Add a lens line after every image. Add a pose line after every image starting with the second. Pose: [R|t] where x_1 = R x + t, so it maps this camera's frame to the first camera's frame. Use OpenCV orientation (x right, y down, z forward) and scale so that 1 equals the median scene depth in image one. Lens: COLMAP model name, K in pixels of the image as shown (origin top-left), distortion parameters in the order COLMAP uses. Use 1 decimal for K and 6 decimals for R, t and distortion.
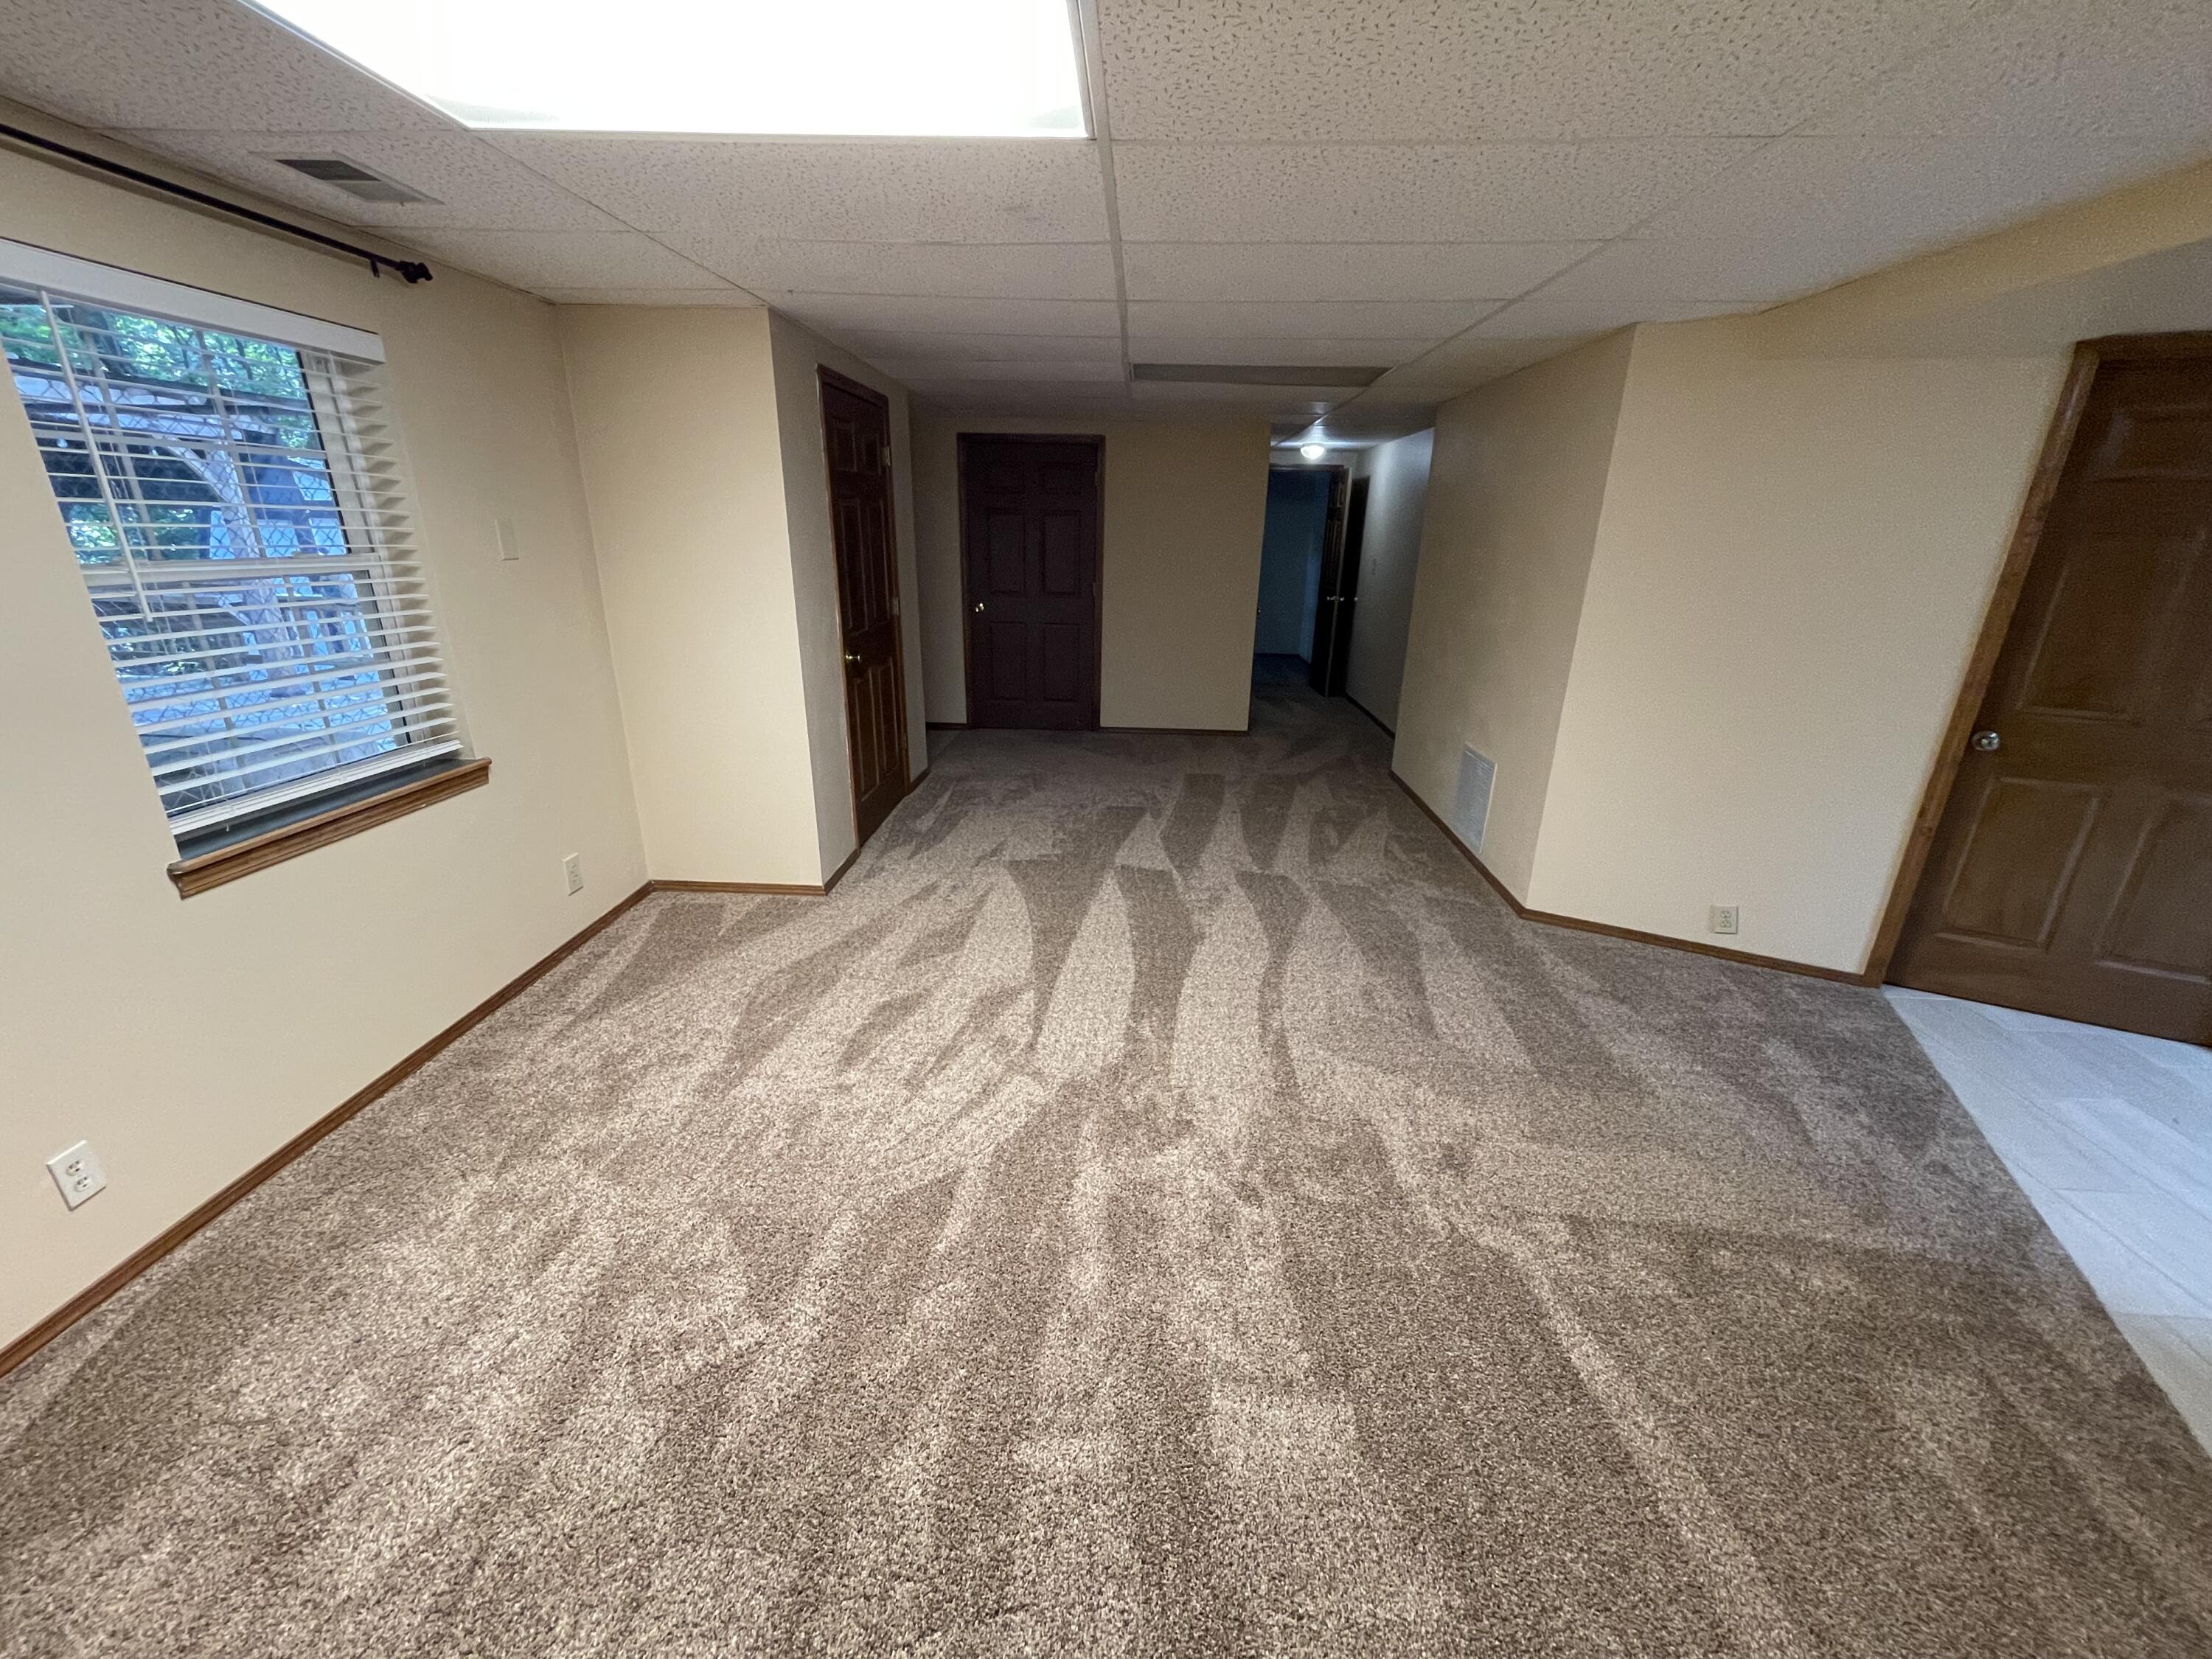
lens RADIAL K [[892.7, 0, 1097.4], [0, 892.7, 835.7], [0, 0, 1]] dist [-0.000966, 0.000494]
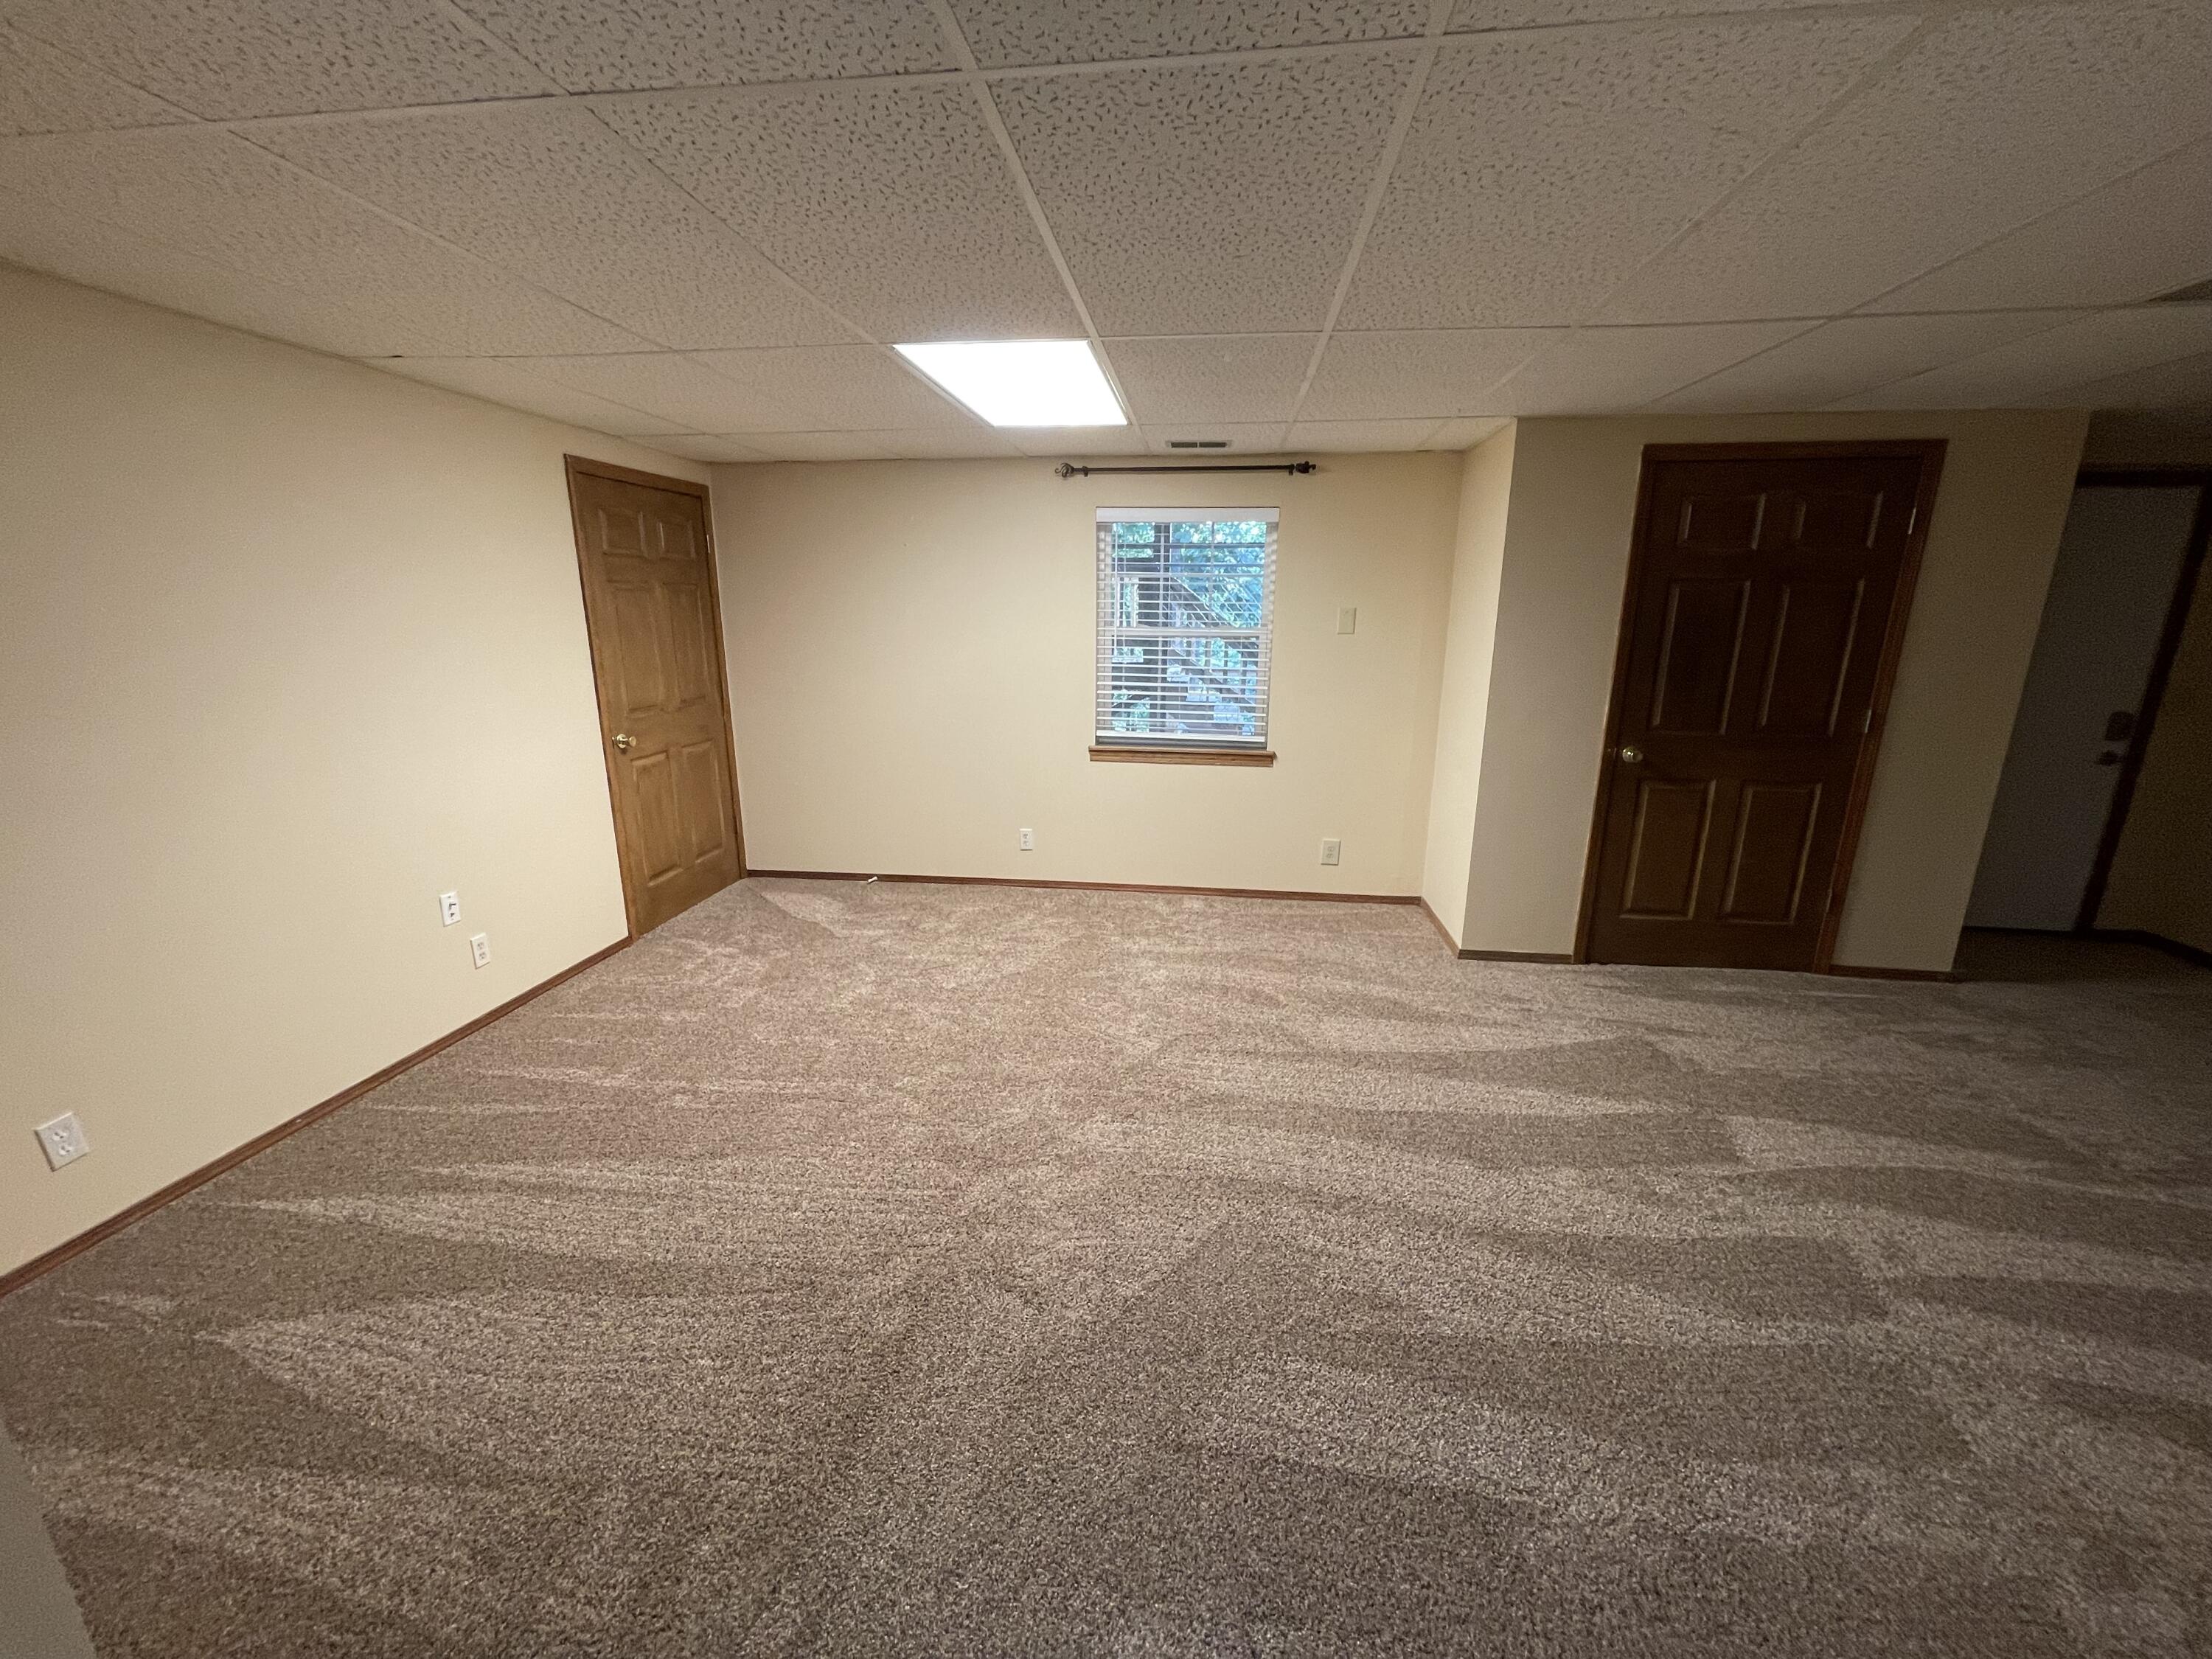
lens RADIAL K [[885.4, 0, 1099.4], [0, 885.4, 839.1], [0, 0, 1]] dist [-0.002865, 0.000144]
pose [[-0.085152, 0.233716, -0.968569, 0.775154], [-0.332835, 0.909586, 0.248744, -0.196046], [0.939133, 0.343555, 0.000336, 0.625245]]
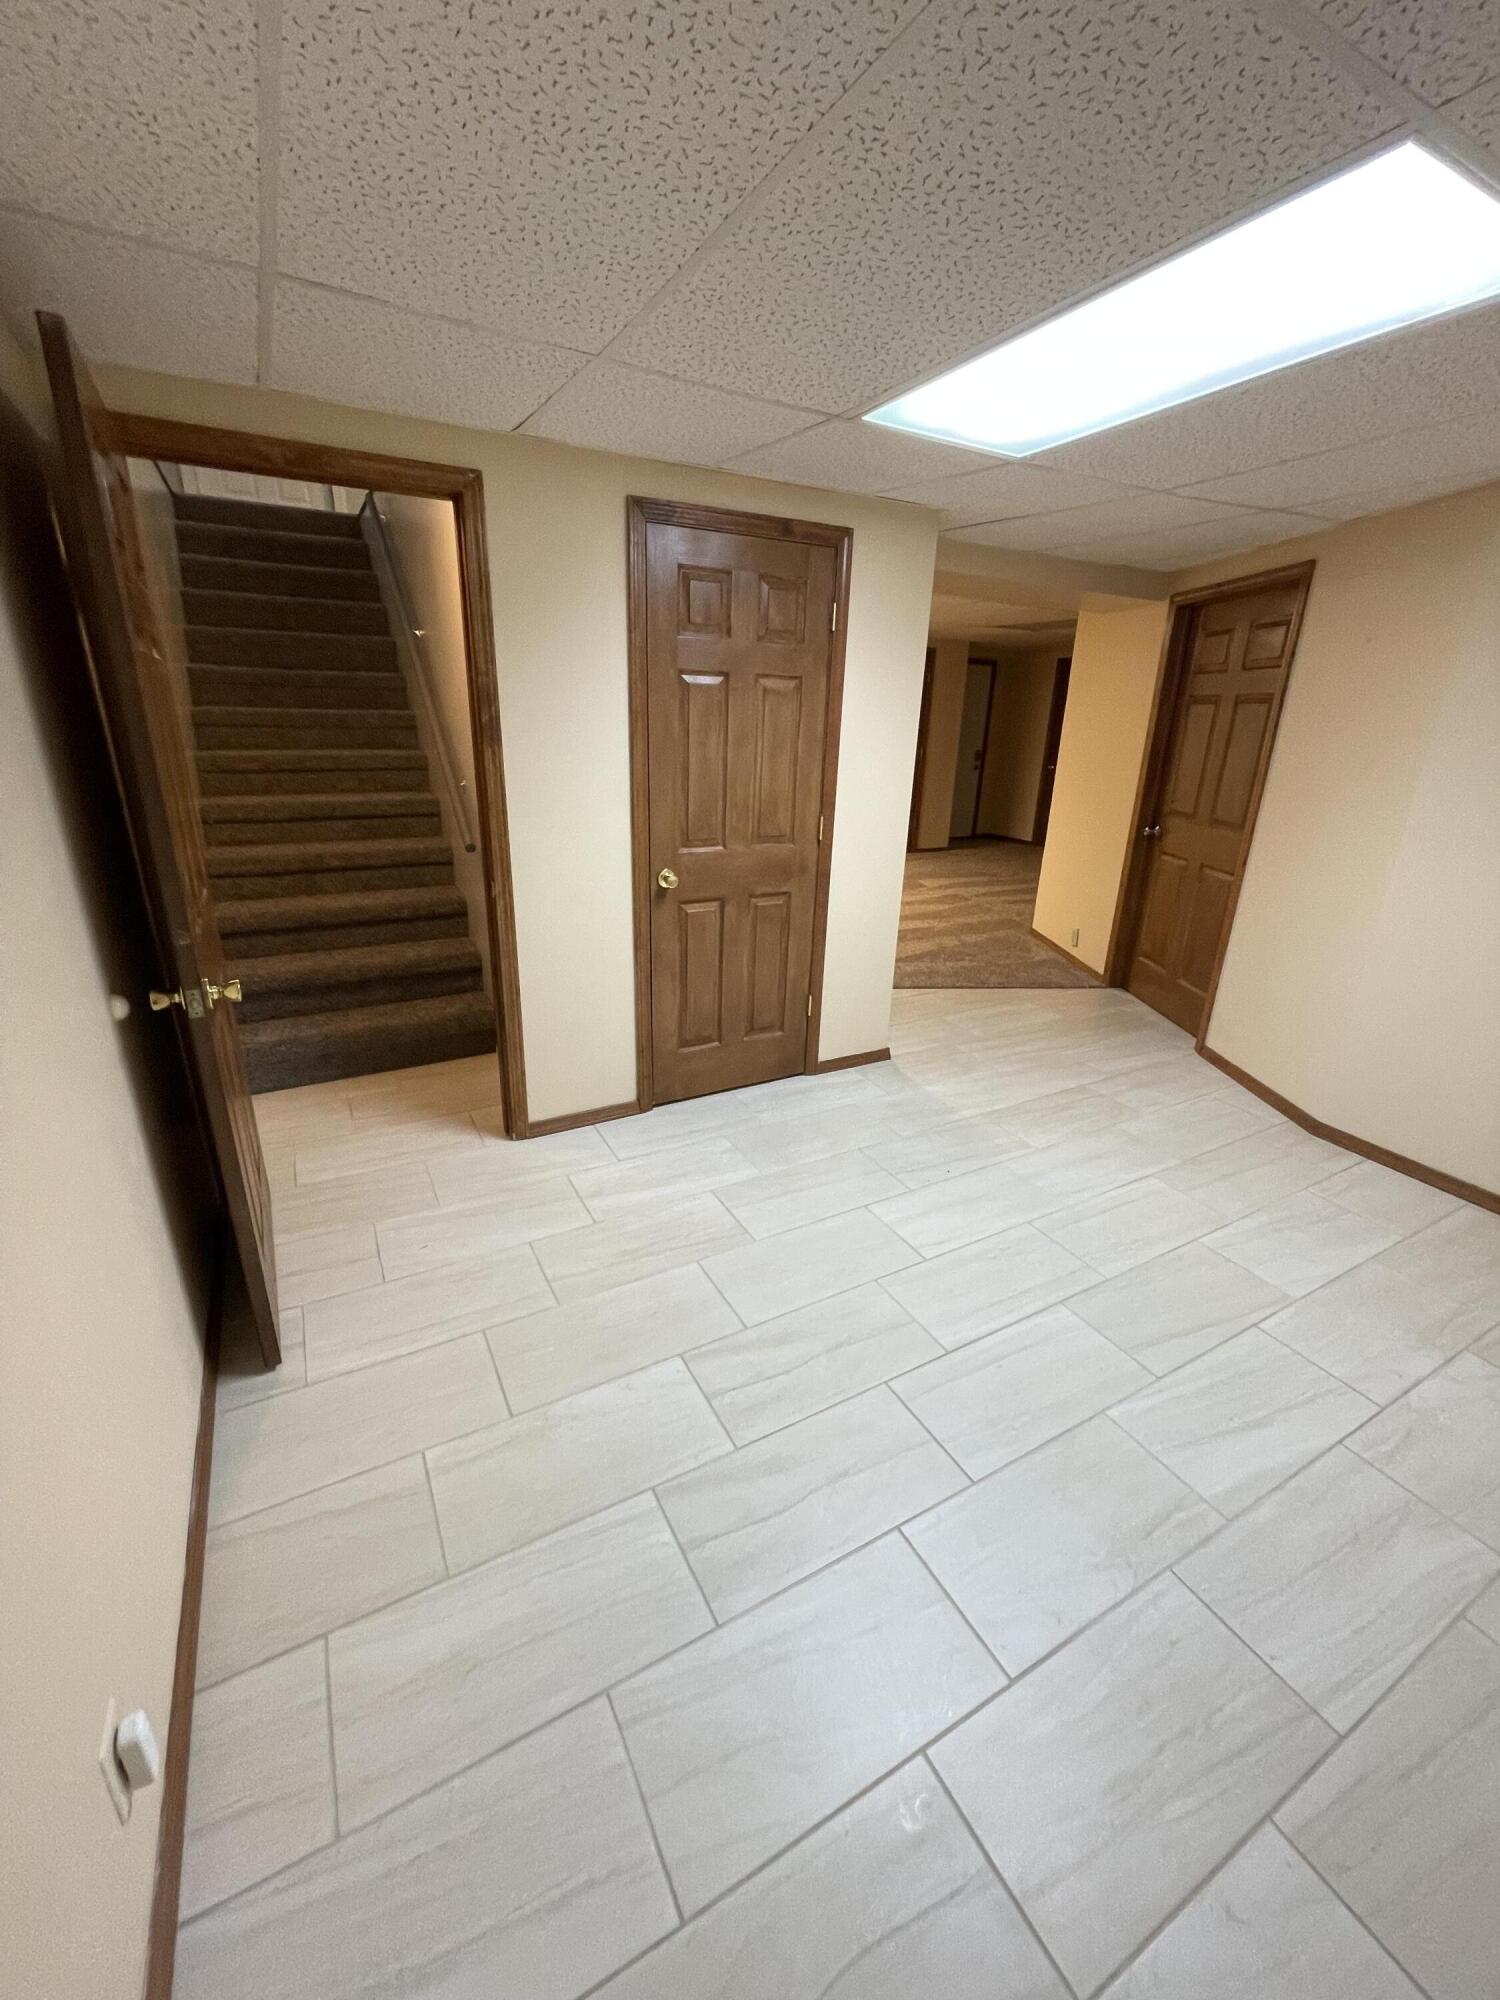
lens RADIAL K [[807.1, 0, 747.9], [0, 807.1, 997.6], [0, 0, 1]] dist [-0.000966, 0.000494]
pose [[0.524115, 0.279780, -0.804380, 1.615594], [-0.293924, 0.945889, 0.137486, 0.171712], [0.799320, 0.164368, 0.577988, -0.327160]]
